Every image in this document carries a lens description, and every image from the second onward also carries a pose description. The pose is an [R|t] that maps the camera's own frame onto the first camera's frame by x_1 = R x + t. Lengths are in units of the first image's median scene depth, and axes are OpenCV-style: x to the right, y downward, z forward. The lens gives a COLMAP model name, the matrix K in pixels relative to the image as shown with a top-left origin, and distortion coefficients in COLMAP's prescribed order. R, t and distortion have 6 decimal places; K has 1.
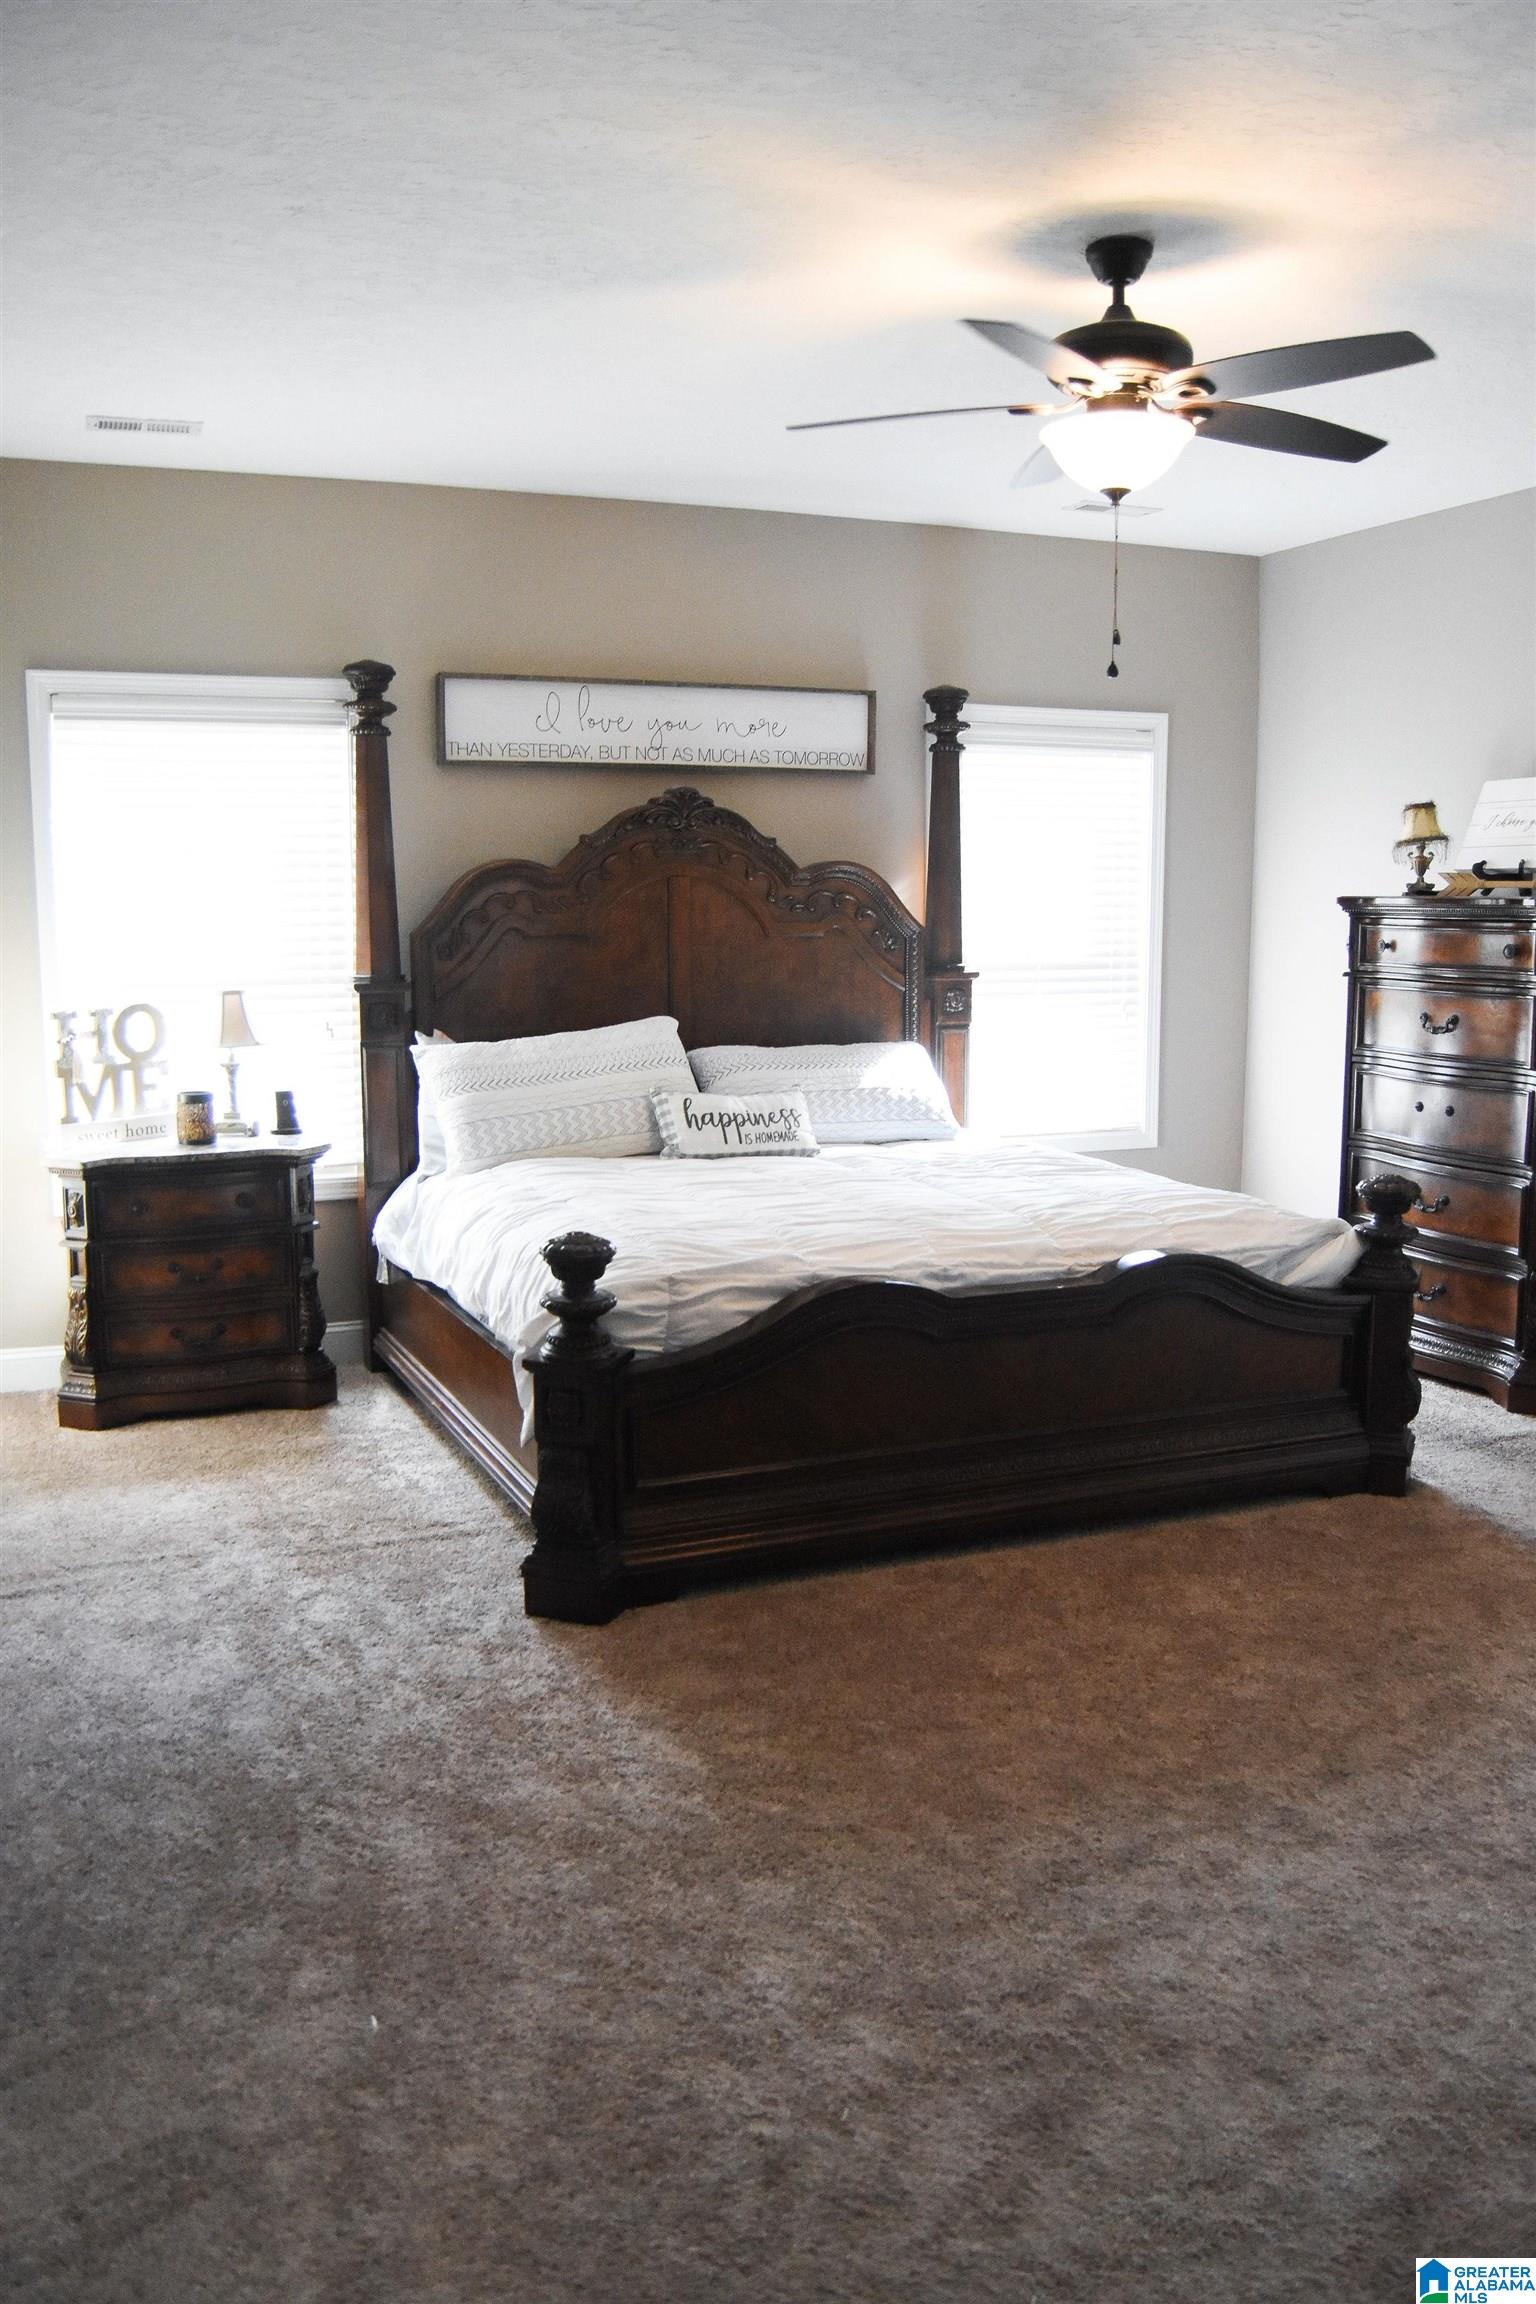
lens RADIAL K [[1864.7, 0, 759.1], [0, 1864.7, 1143.6], [0, 0, 1]] dist [-0.099990, 0.043711]
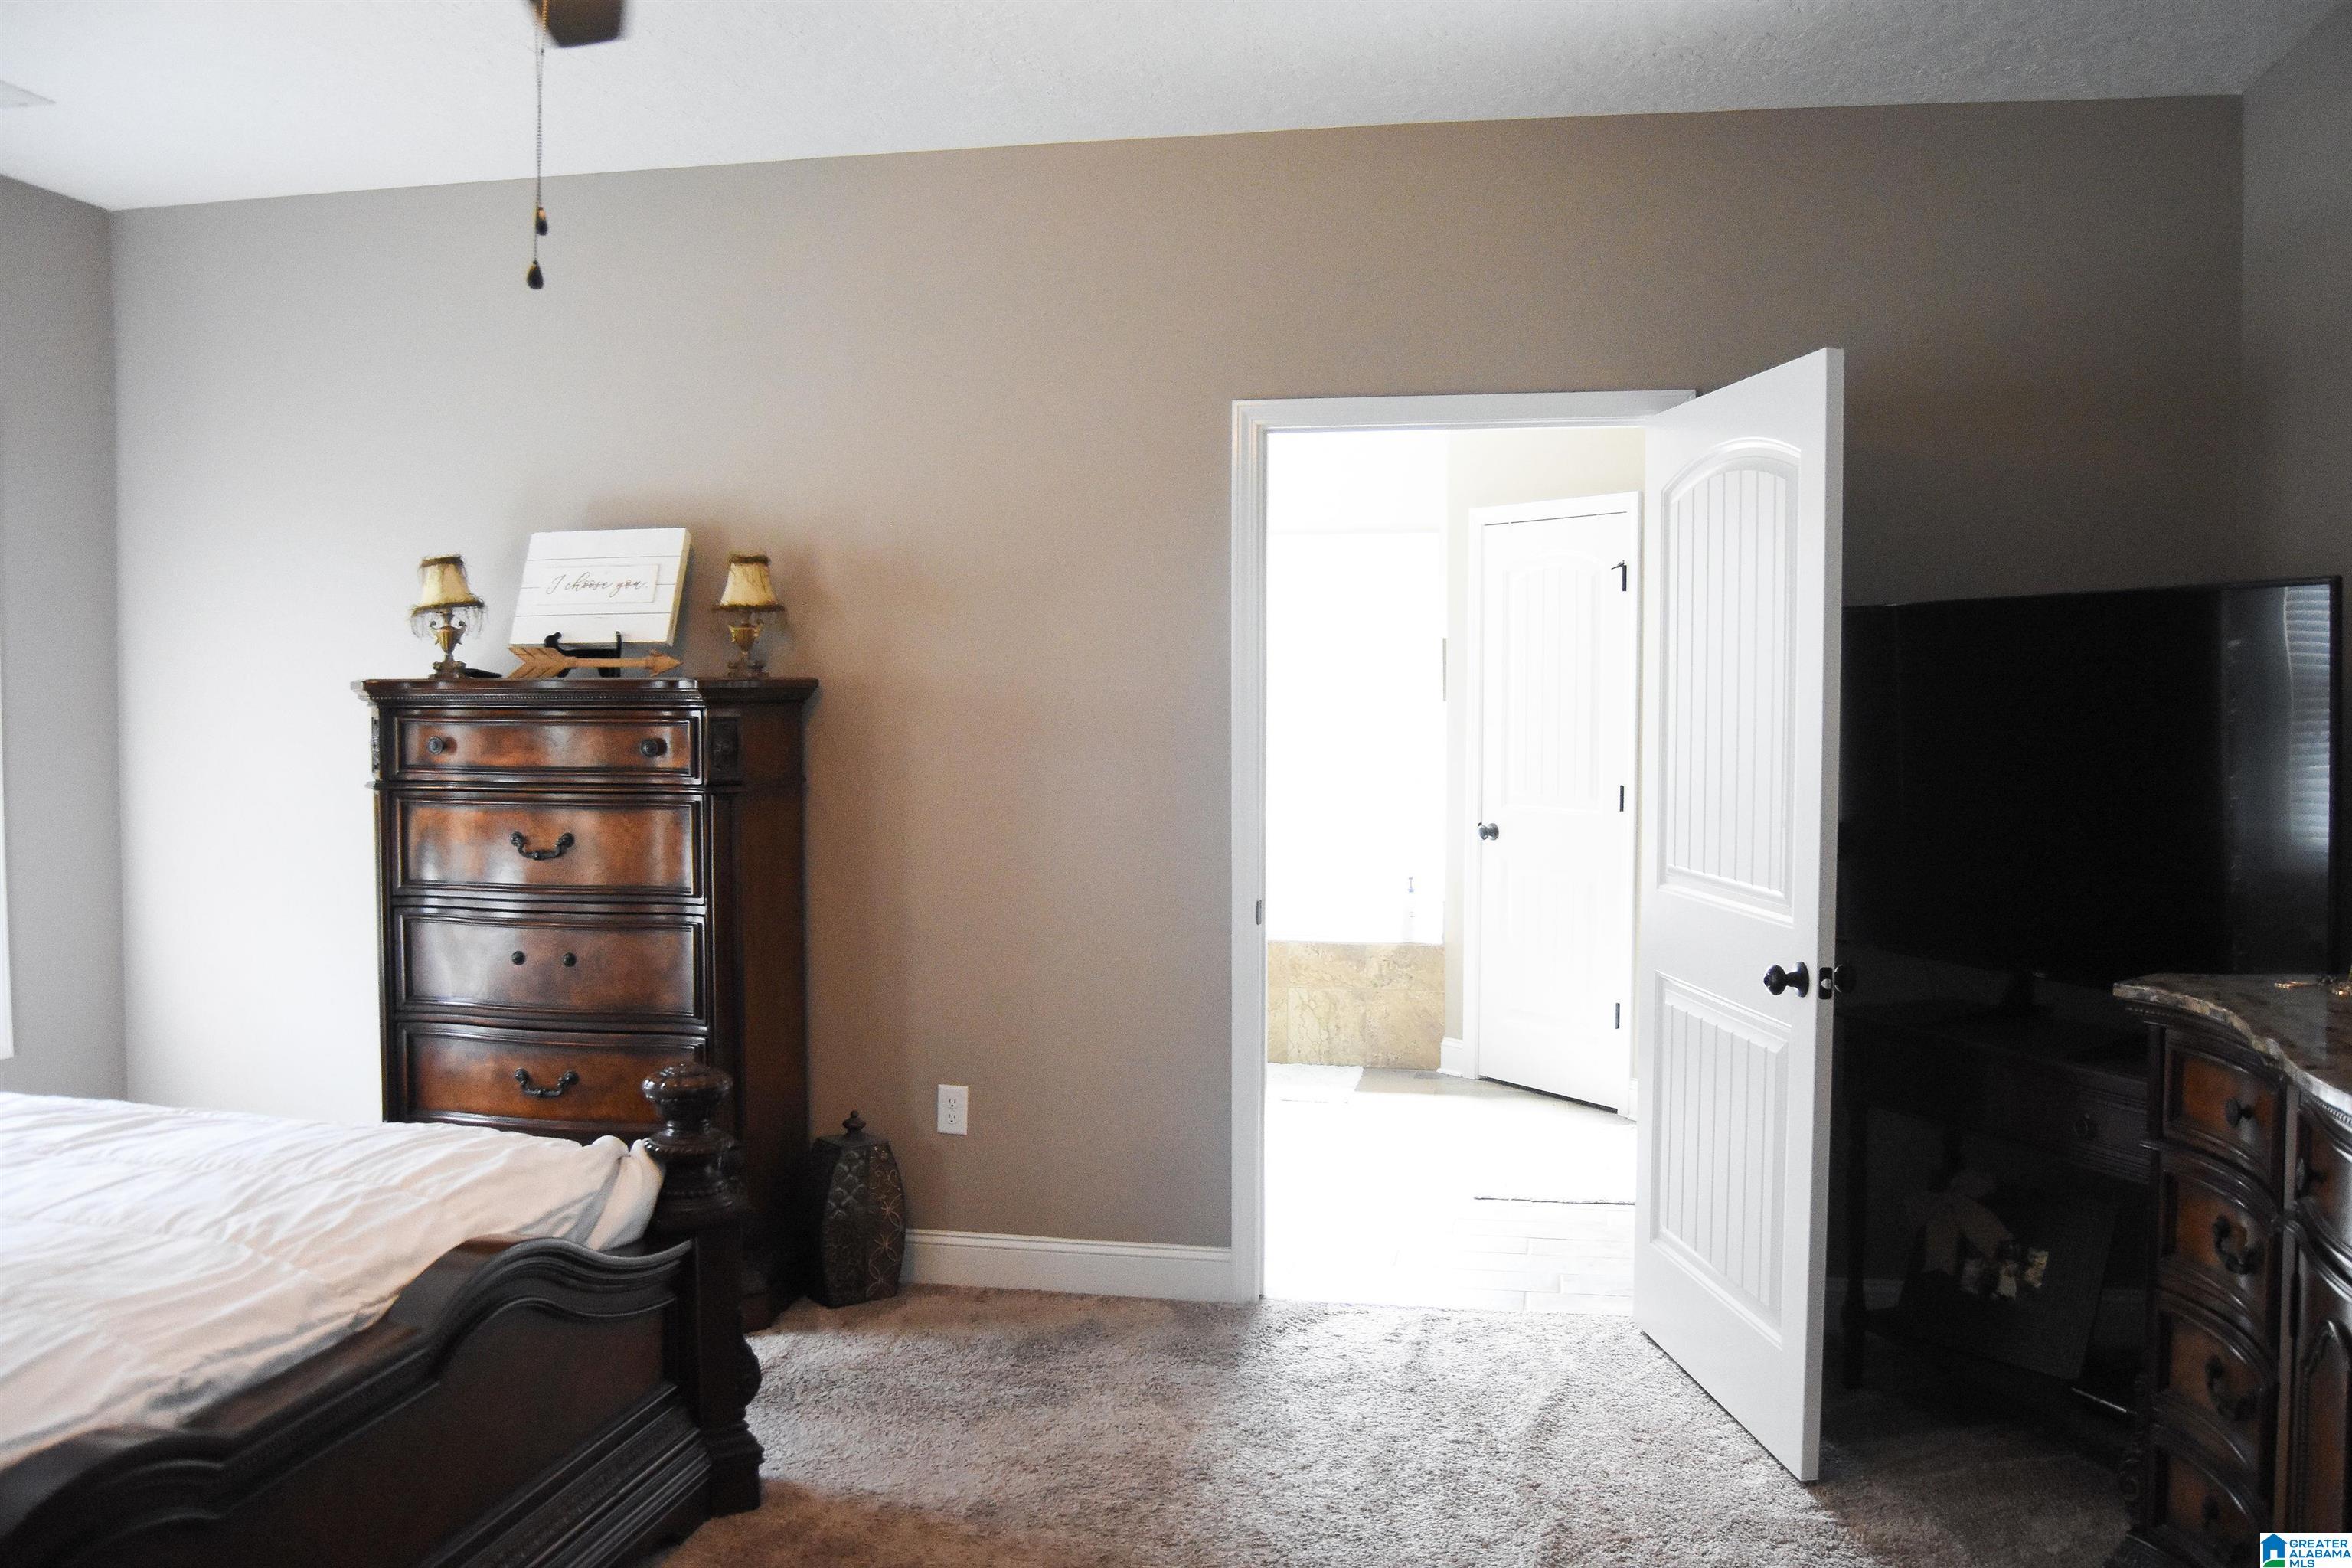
lens RADIAL K [[1903.5, 0, 1186.1], [0, 1903.5, 774.5], [0, 0, 1]] dist [-0.099990, 0.043711]
pose [[0.553439, -0.032607, 0.832252, -0.127947], [0.107843, 0.993627, -0.032785, -0.041147], [-0.825879, 0.107896, 0.553428, 0.356590]]
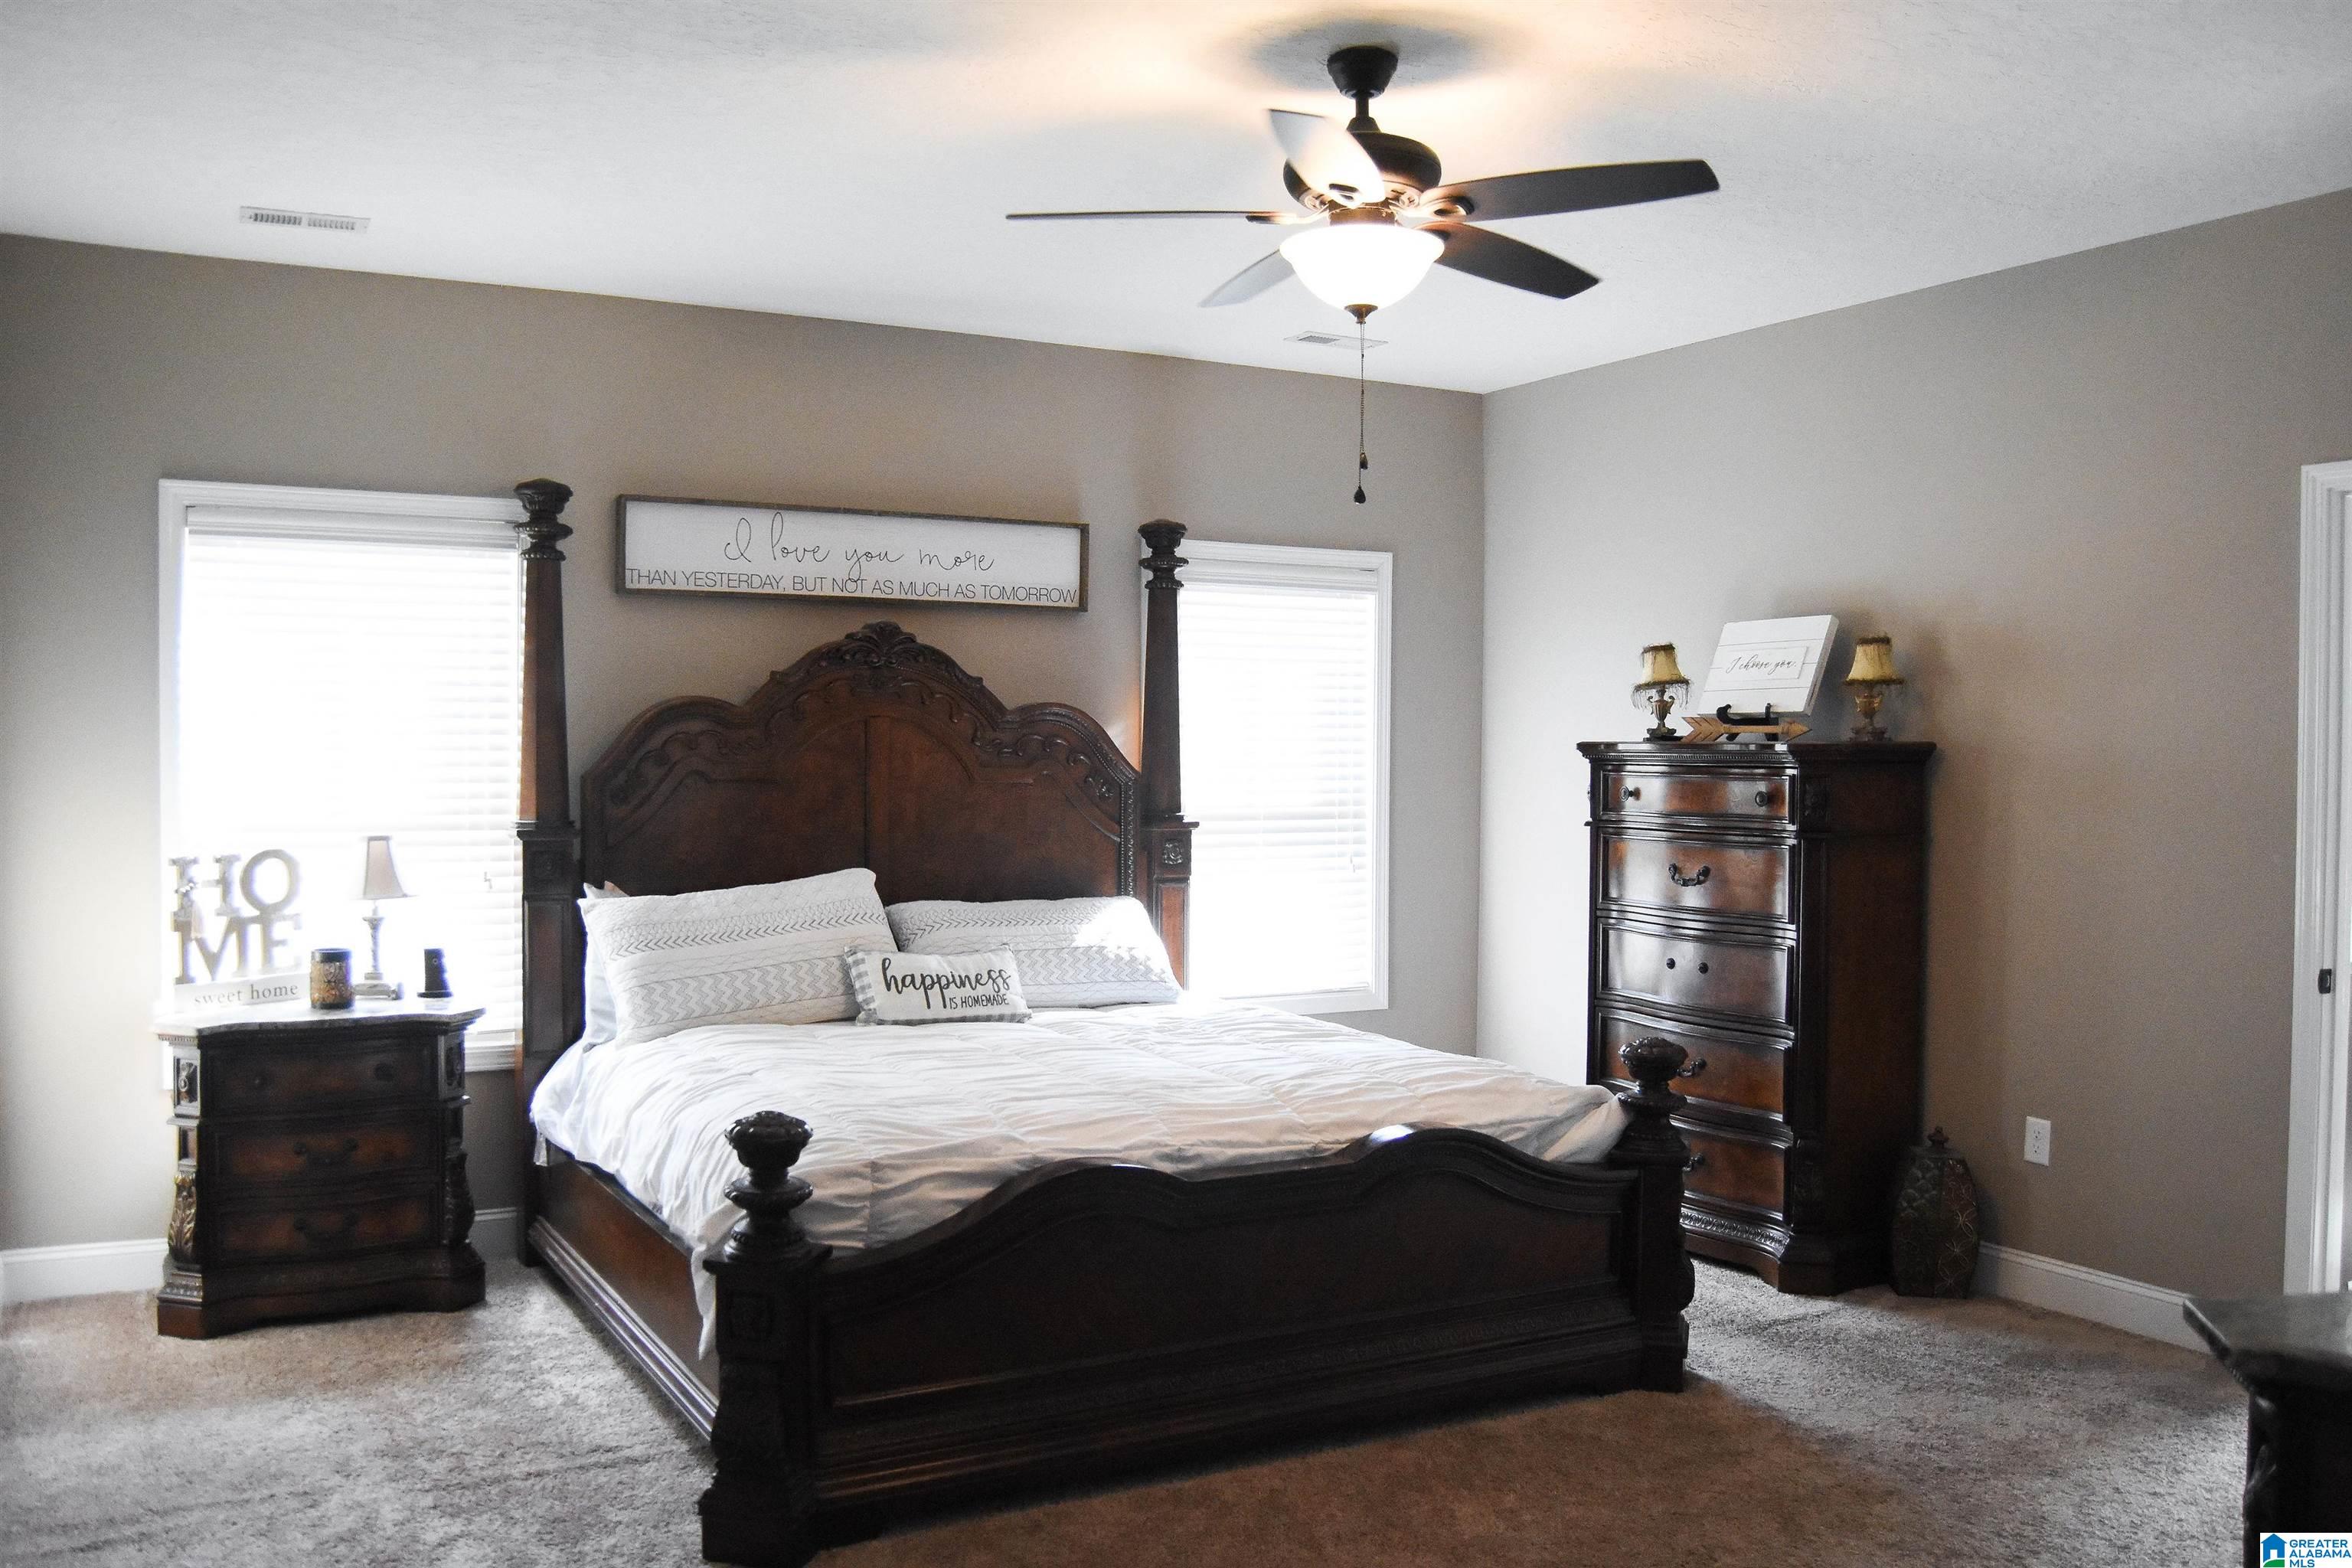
lens RADIAL K [[1903.5, 0, 1131.1], [0, 1903.5, 774.1], [0, 0, 1]] dist [-0.099990, 0.043711]
pose [[0.994858, 0.007305, 0.101020, -0.014783], [0.004689, 0.993005, -0.117975, -0.003853], [-0.101175, 0.117842, 0.987865, 0.065349]]
